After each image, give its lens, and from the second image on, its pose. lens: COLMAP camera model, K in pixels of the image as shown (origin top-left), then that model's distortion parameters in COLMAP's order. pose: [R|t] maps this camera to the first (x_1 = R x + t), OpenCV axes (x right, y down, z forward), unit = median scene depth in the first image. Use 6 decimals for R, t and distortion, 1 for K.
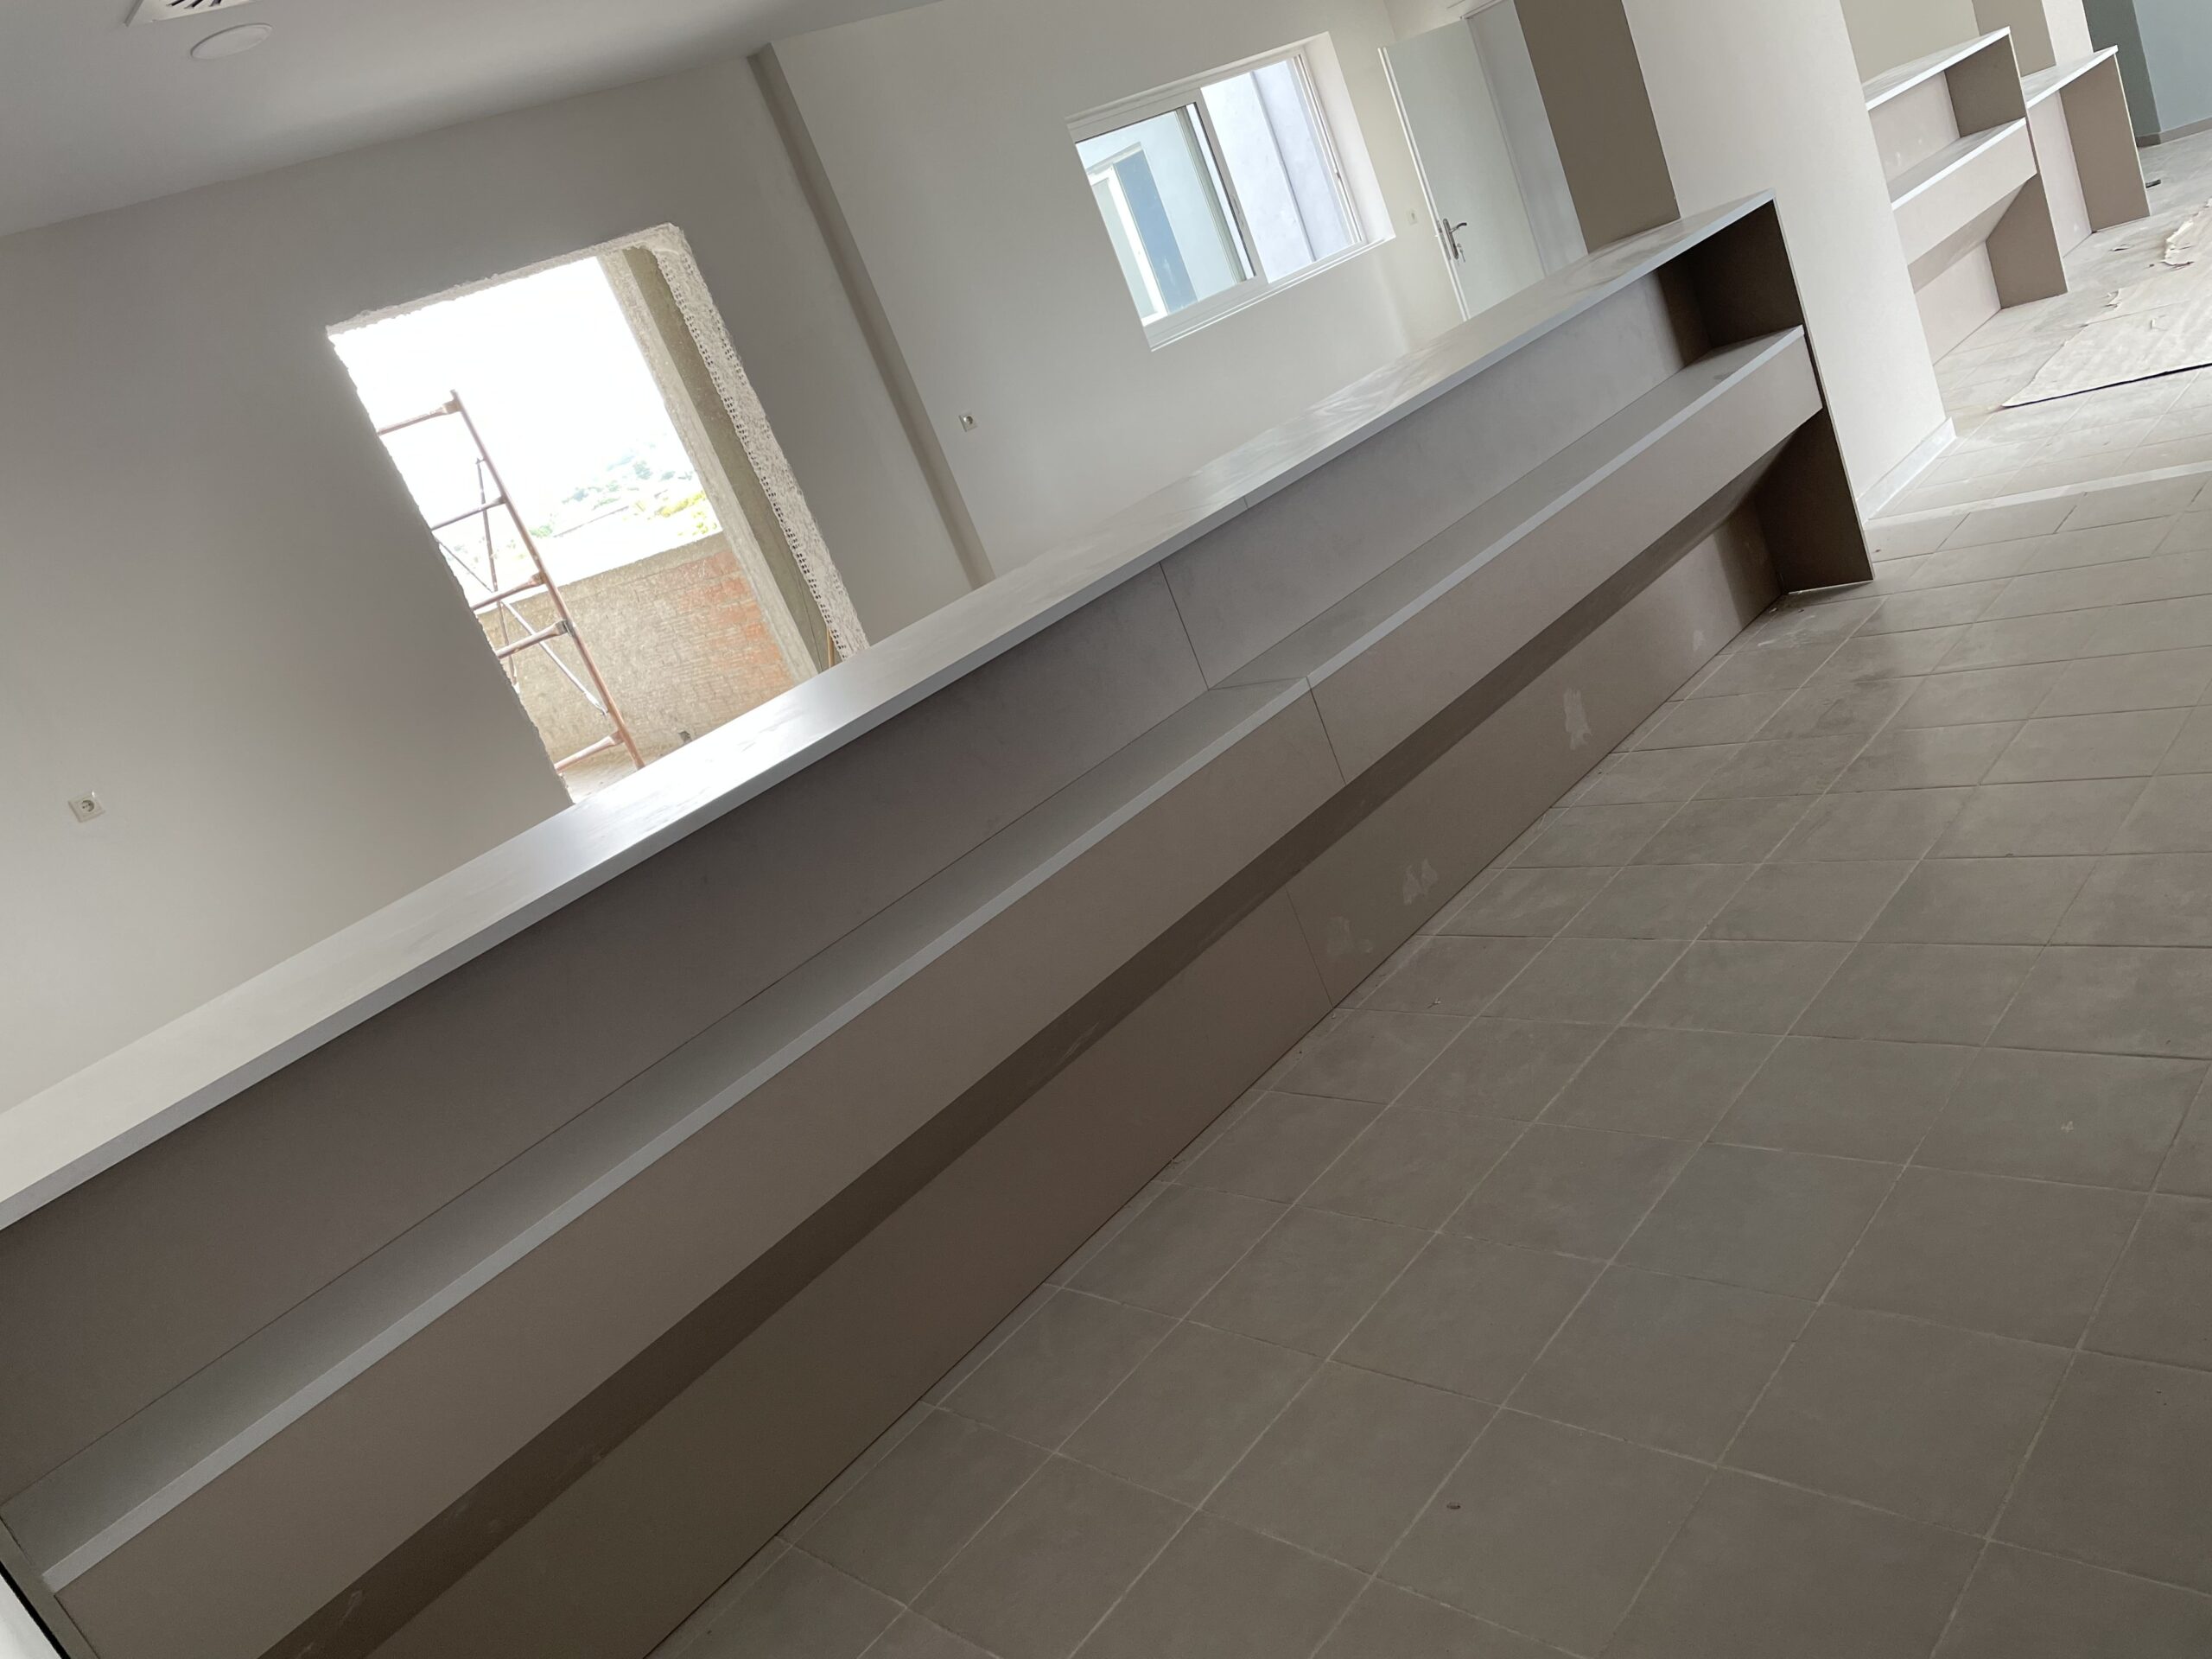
lens RADIAL K [[1682.1, 0, 1101.0], [0, 1682.1, 823.2], [0, 0, 1]] dist [0.074199, -0.095789]
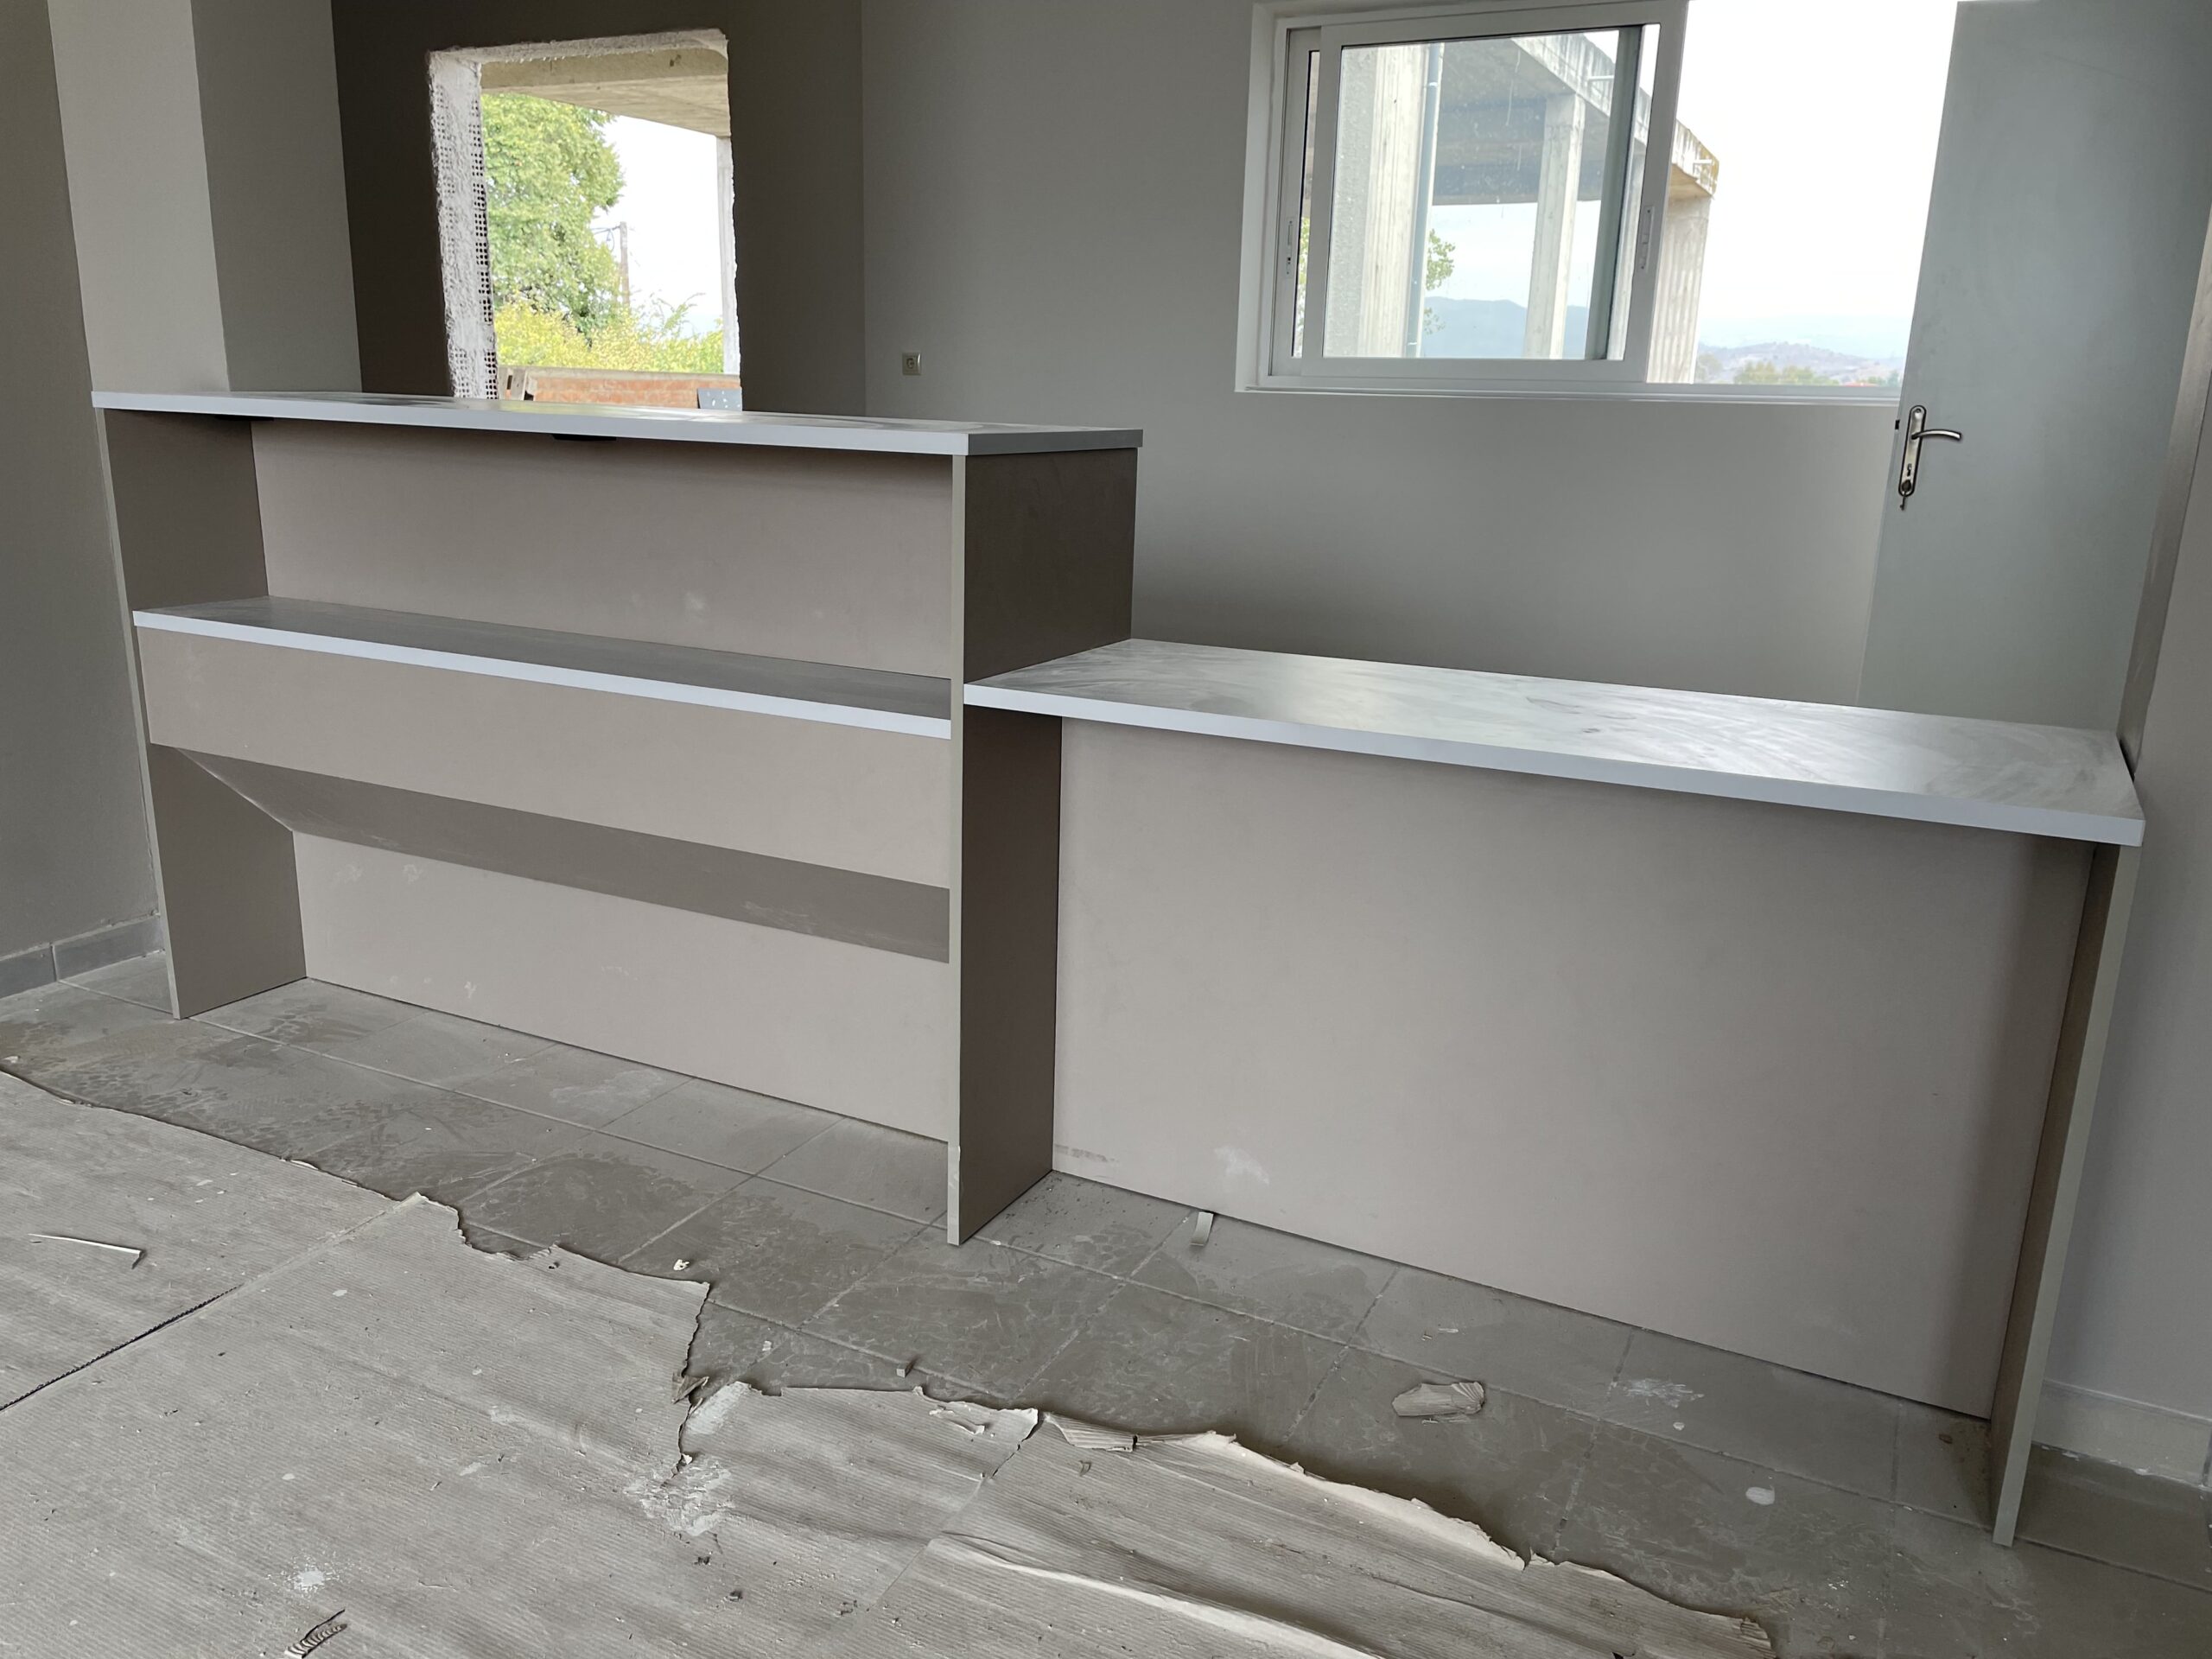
lens RADIAL K [[1682.1, 0, 1099.1], [0, 1682.1, 836.3], [0, 0, 1]] dist [0.074199, -0.095789]
pose [[0.260891, 0.595091, -0.760133, 0.566114], [-0.408869, 0.781406, 0.471413, -0.393329], [0.874506, 0.187808, 0.447176, 0.626332]]
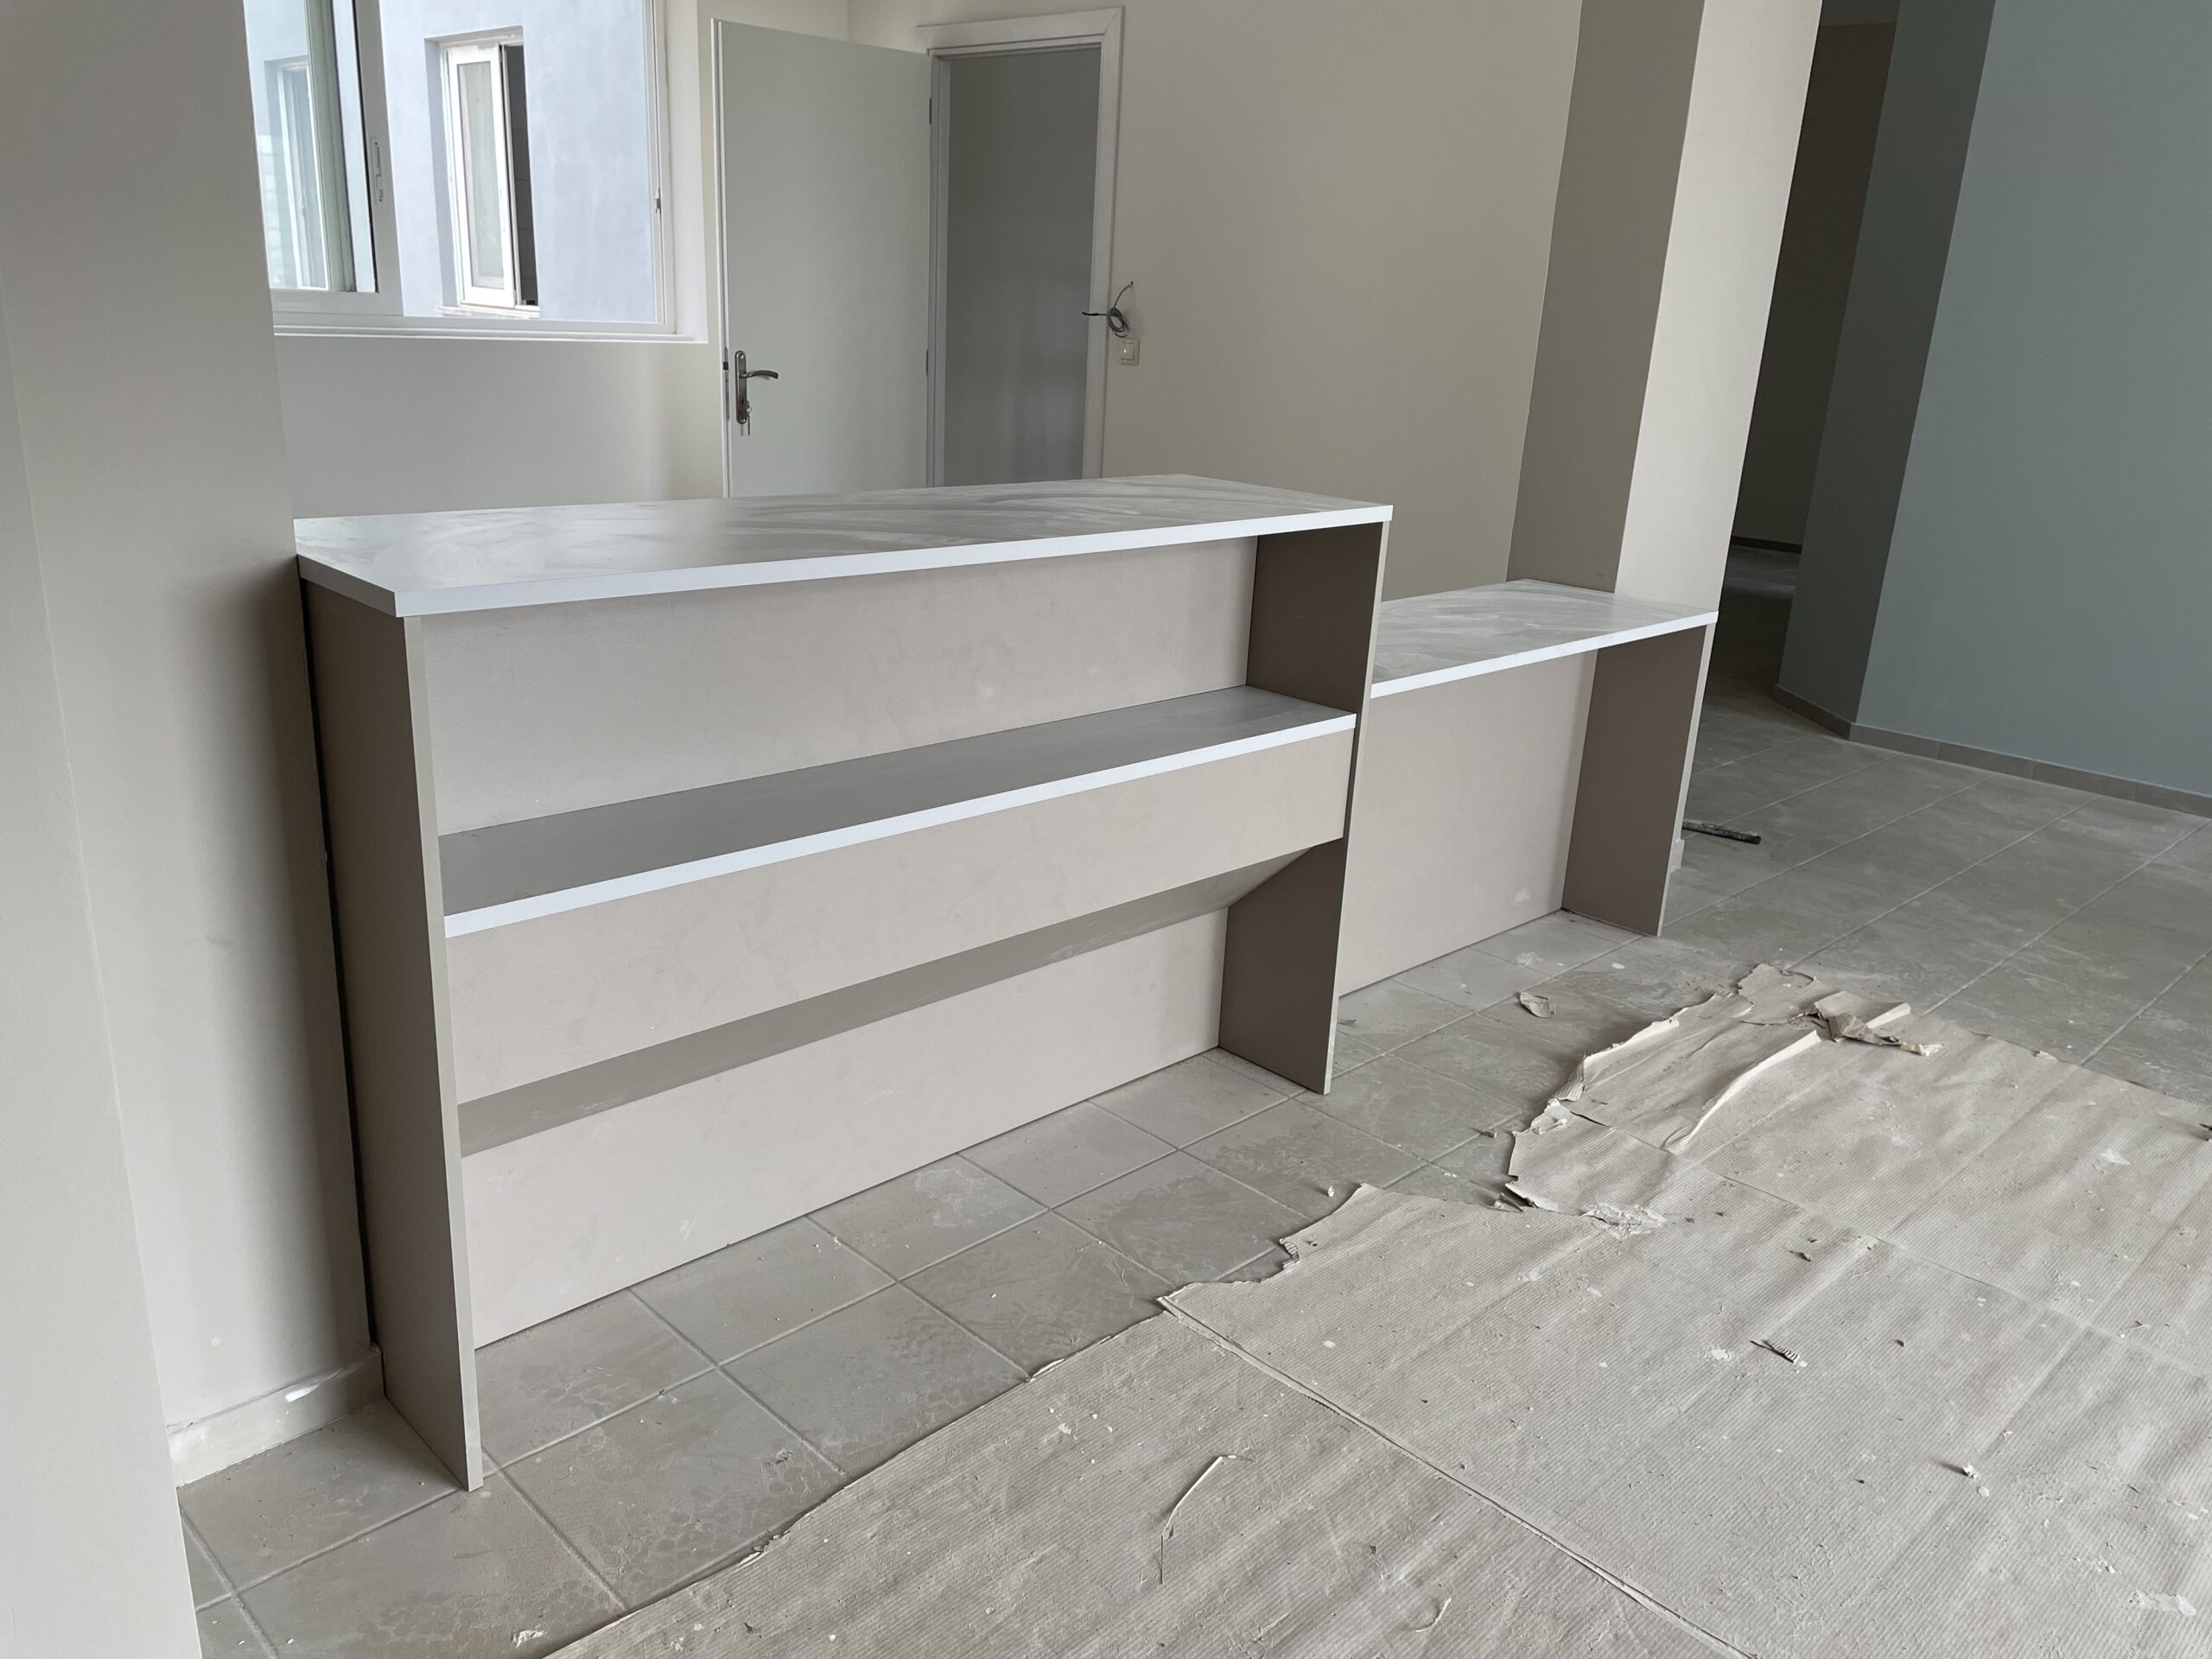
lens RADIAL K [[1682.1, 0, 1092.7], [0, 1682.1, 821.9], [0, 0, 1]] dist [0.074199, -0.095789]
pose [[0.908833, 0.402530, 0.109508, 0.312816], [-0.403922, 0.914737, -0.010153, -0.251607], [-0.104258, -0.035006, 0.993934, 0.407553]]
